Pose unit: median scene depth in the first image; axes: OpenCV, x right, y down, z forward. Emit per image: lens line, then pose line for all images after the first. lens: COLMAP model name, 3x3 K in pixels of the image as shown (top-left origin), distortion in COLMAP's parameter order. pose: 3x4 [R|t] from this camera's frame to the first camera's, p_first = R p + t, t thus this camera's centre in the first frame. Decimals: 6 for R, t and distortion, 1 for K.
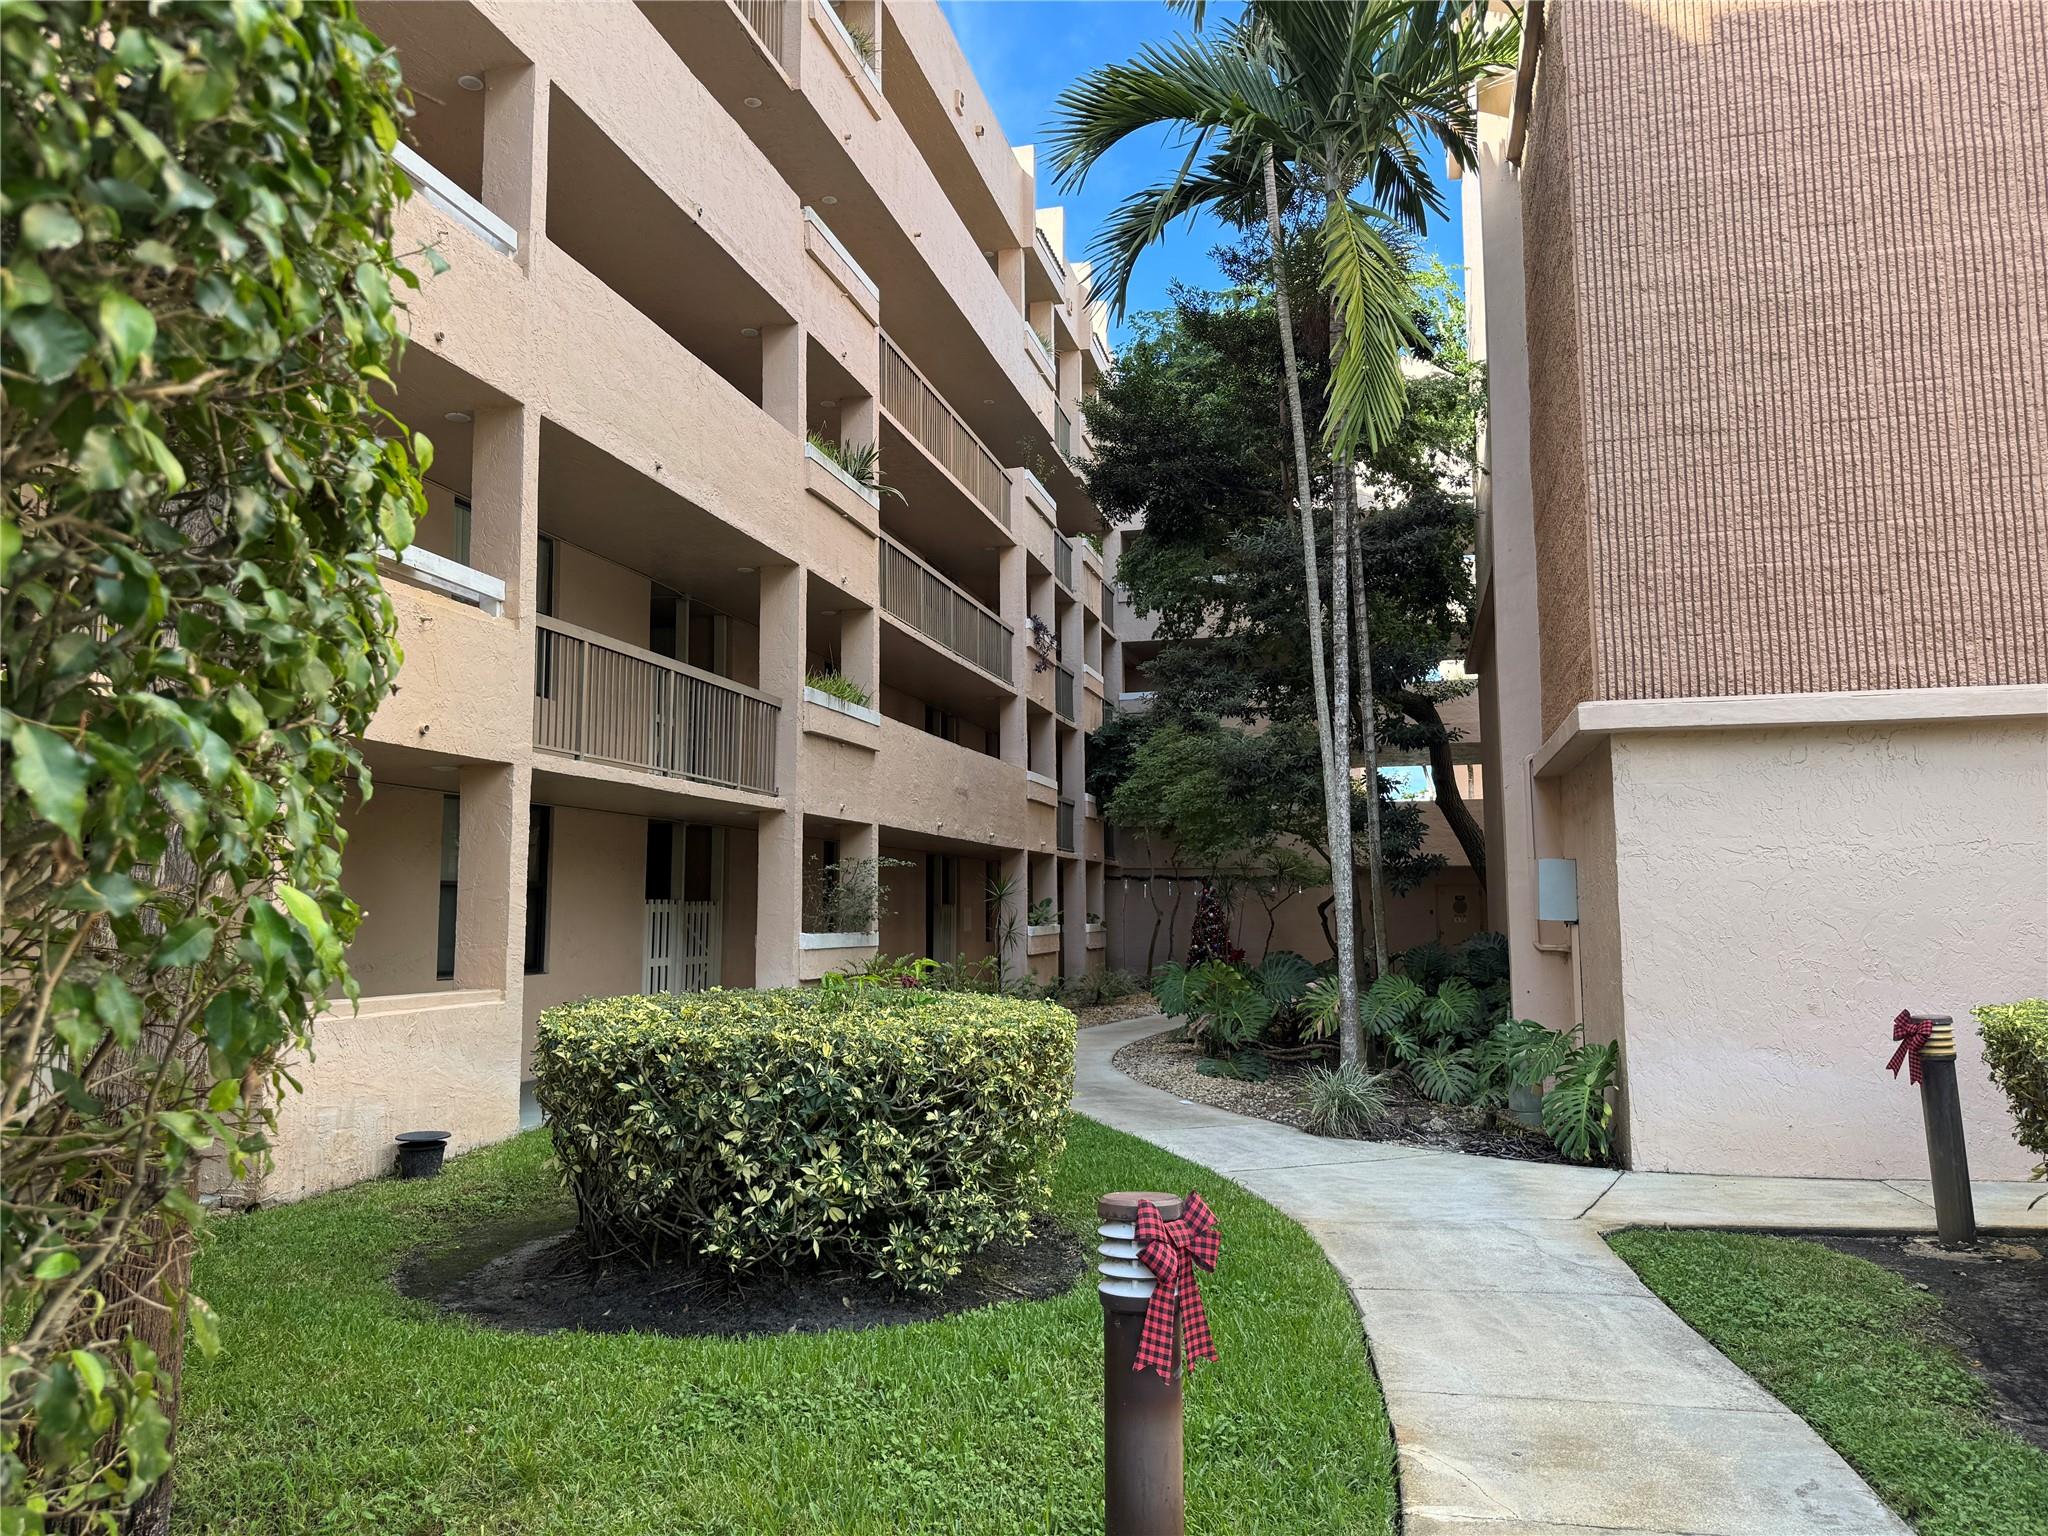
lens RADIAL K [[1455.4, 0, 1024.0], [0, 1455.4, 768.0], [0, 0, 1]] dist [0.098619, -0.138432]
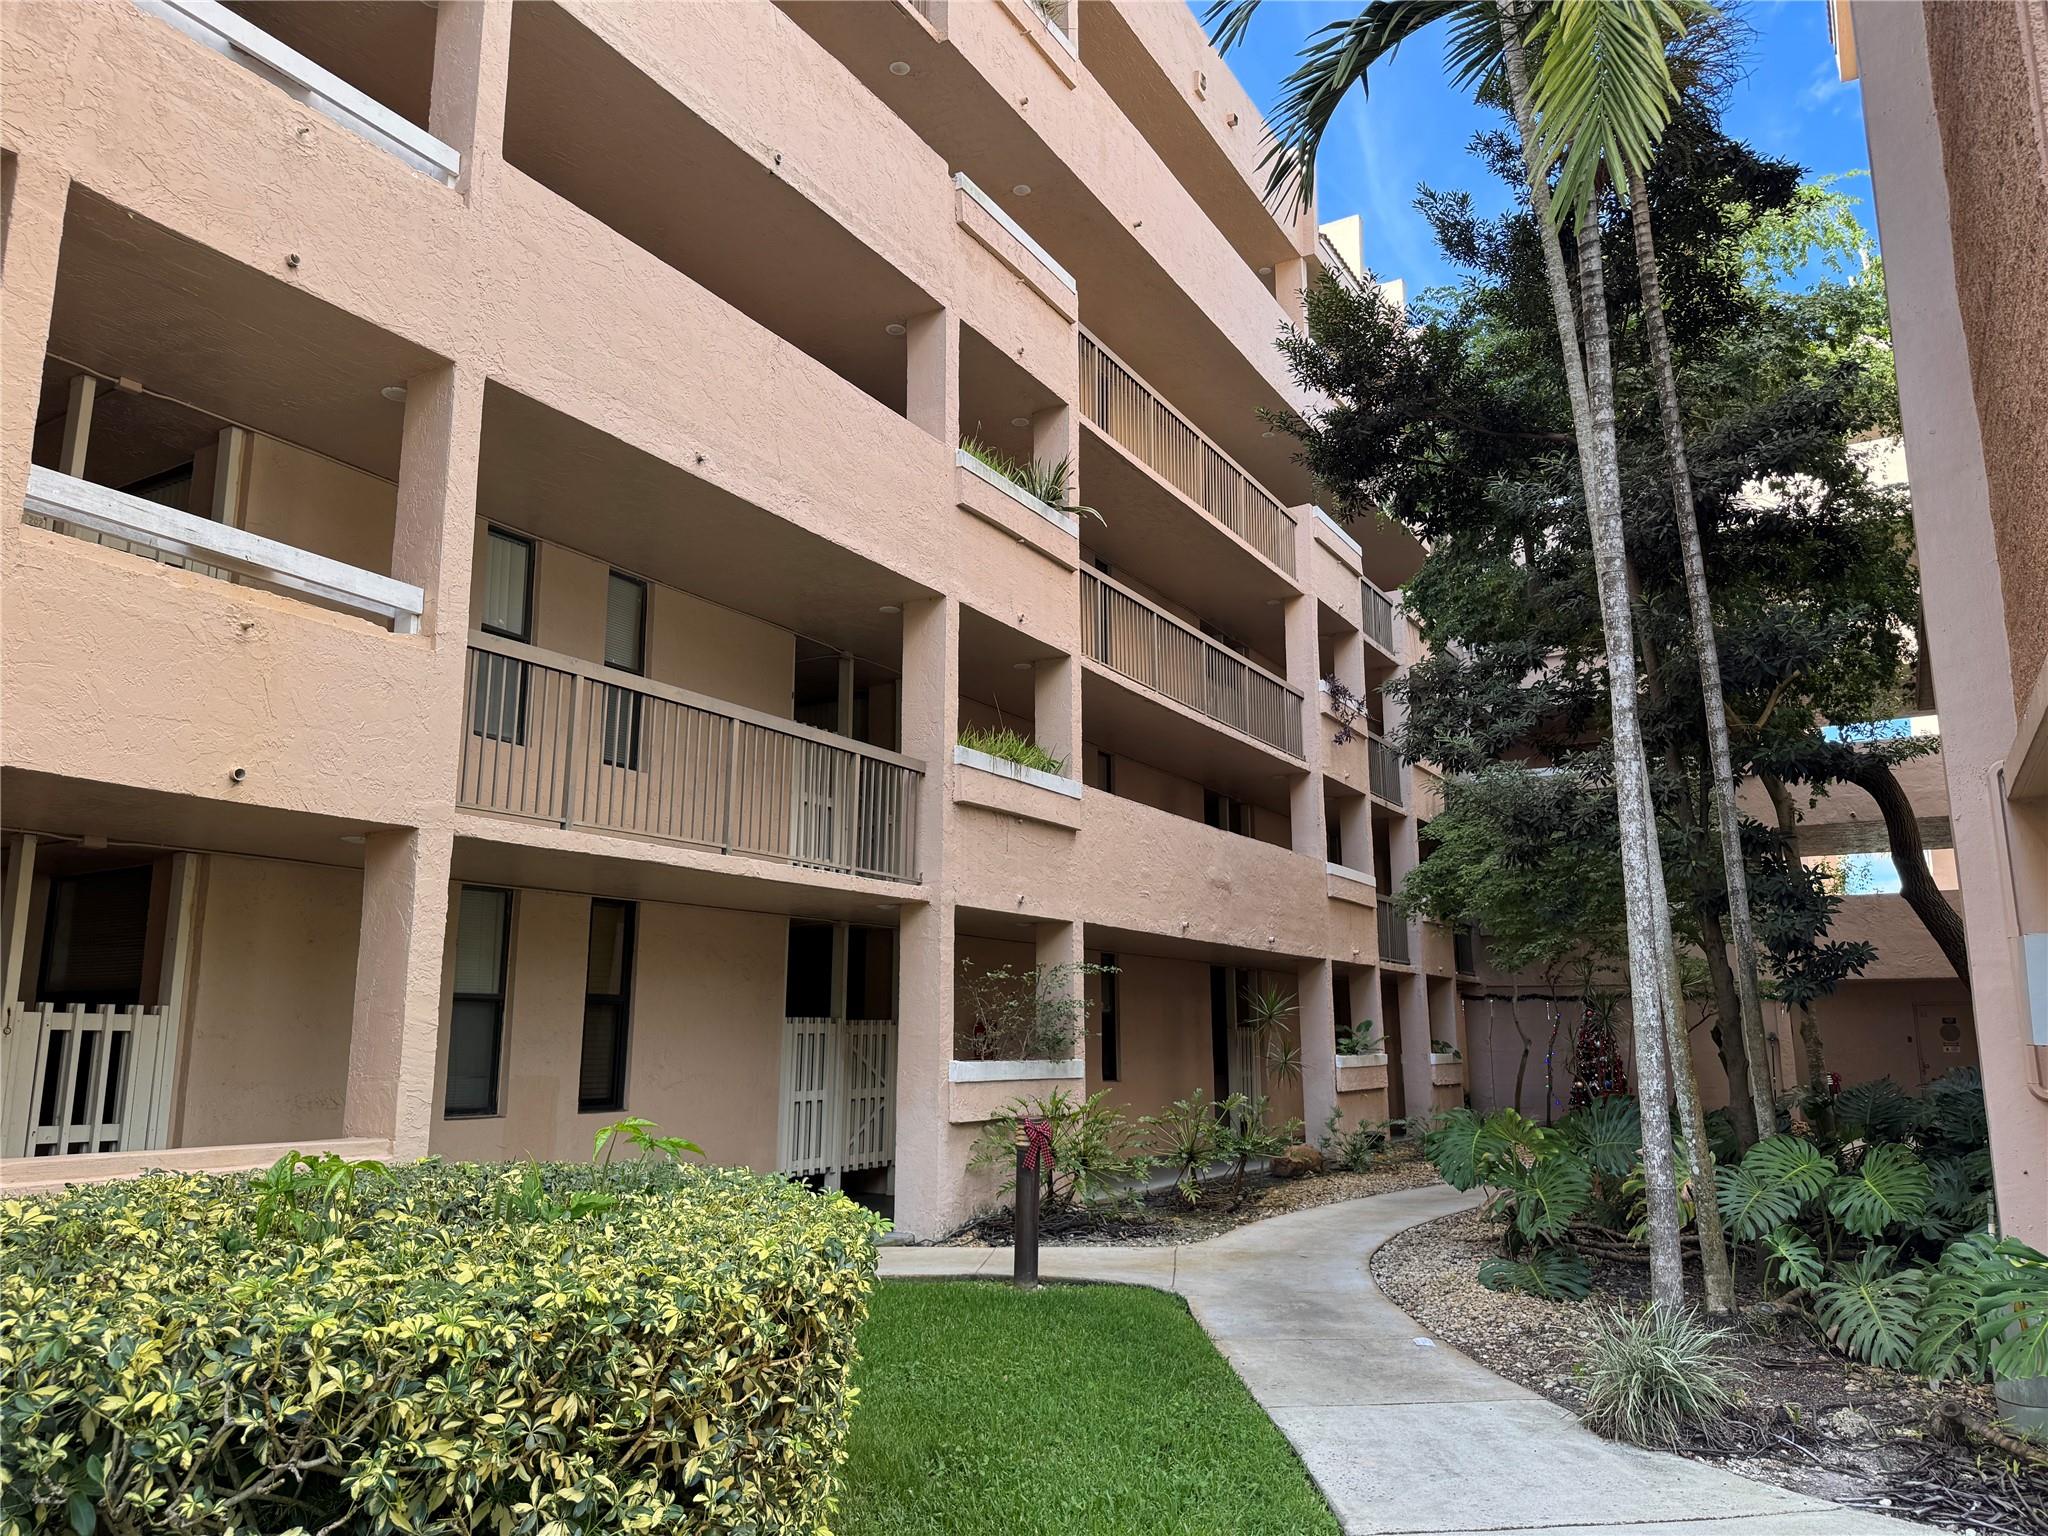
lens RADIAL K [[1455.4, 0, 1024.0], [0, 1455.4, 768.0], [0, 0, 1]] dist [0.098619, -0.138432]
pose [[0.961939, -0.048258, -0.268968, 0.091178], [0.025332, 0.995792, -0.088066, 0.025117], [0.272086, 0.077900, 0.959115, 0.230585]]
